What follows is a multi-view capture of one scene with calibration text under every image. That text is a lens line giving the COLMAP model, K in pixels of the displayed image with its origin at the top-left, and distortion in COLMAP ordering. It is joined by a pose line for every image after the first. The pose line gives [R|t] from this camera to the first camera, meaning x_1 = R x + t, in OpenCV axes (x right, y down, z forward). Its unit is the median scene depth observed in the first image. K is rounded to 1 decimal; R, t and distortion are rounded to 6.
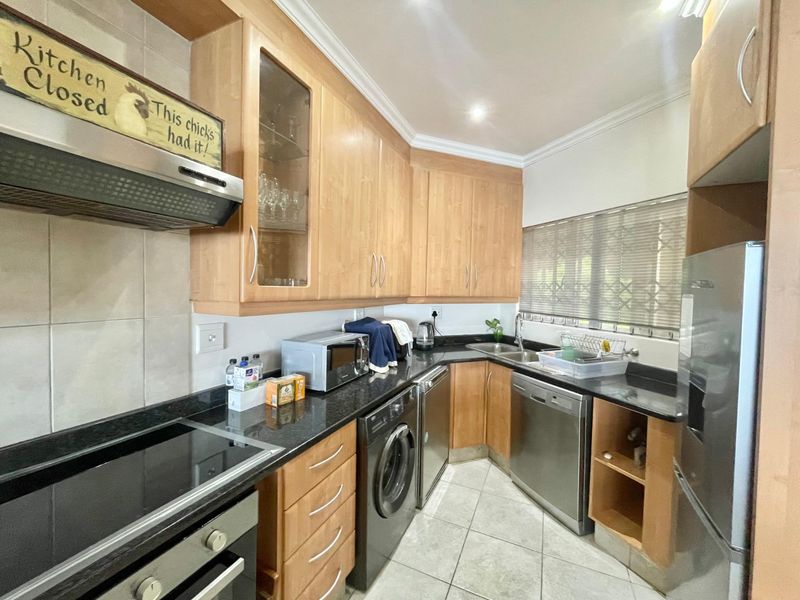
lens RADIAL K [[324.3, 0, 398.2], [0, 324.3, 297.2], [0, 0, 1]] dist [-0.001514, -0.000099]
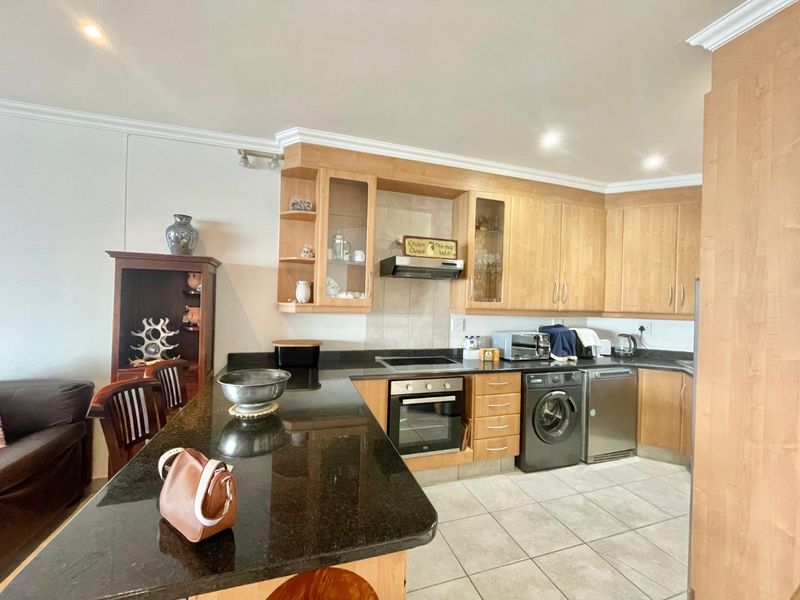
lens RADIAL K [[324.3, 0, 397.7], [0, 324.3, 299.5], [0, 0, 1]] dist [-0.001514, -0.000099]
pose [[0.684654, 0.002890, -0.728862, 0.649543], [-0.035318, 0.998949, -0.029216, 0.026023], [0.728012, 0.045745, 0.684037, -0.706982]]
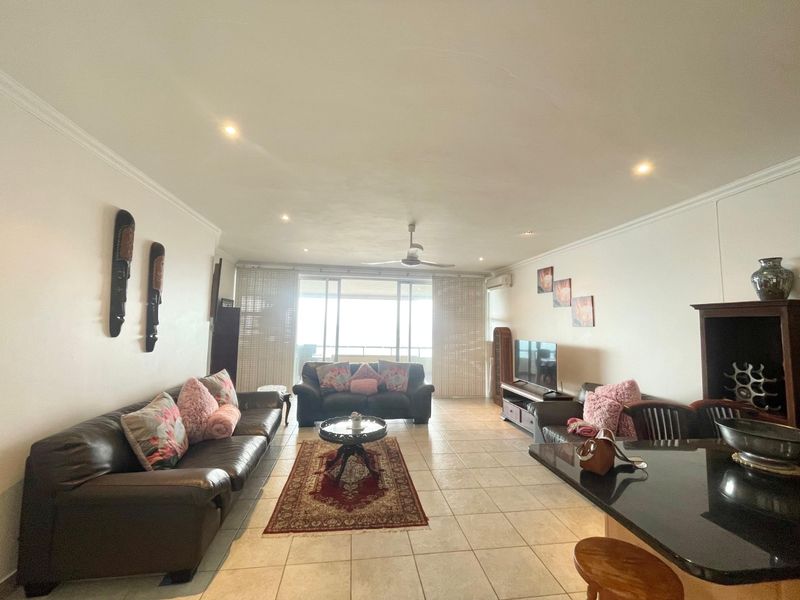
lens RADIAL K [[324.3, 0, 399.5], [0, 324.3, 299.4], [0, 0, 1]] dist [-0.001514, -0.000099]
pose [[-0.830365, -0.078396, -0.551677, 1.019985], [-0.049818, 0.996533, -0.066628, -0.007201], [0.554988, -0.027842, -0.831392, -0.170254]]
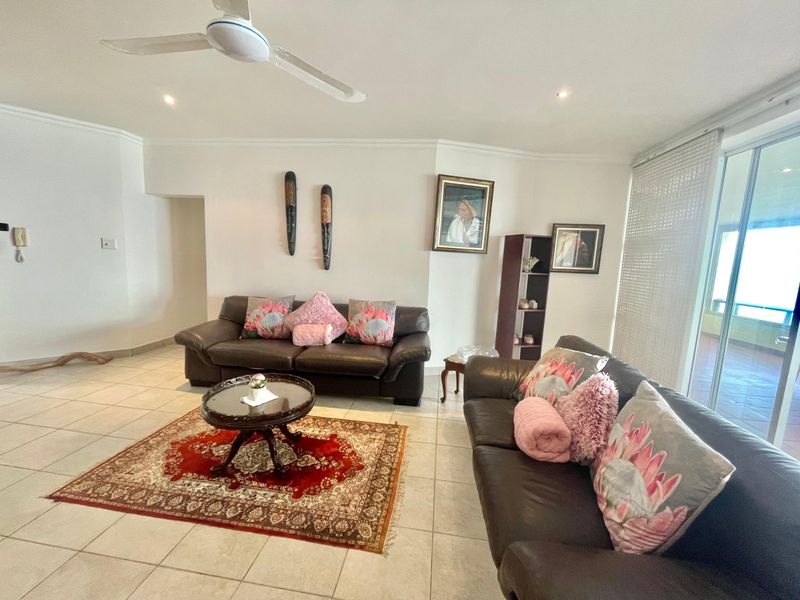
lens RADIAL K [[324.3, 0, 398.1], [0, 324.3, 300.3], [0, 0, 1]] dist [-0.001514, -0.000099]
pose [[-0.301097, -0.155903, 0.940763, -2.092943], [-0.032073, 0.987643, 0.153406, 0.092070], [-0.953054, 0.016017, -0.302377, -2.895449]]
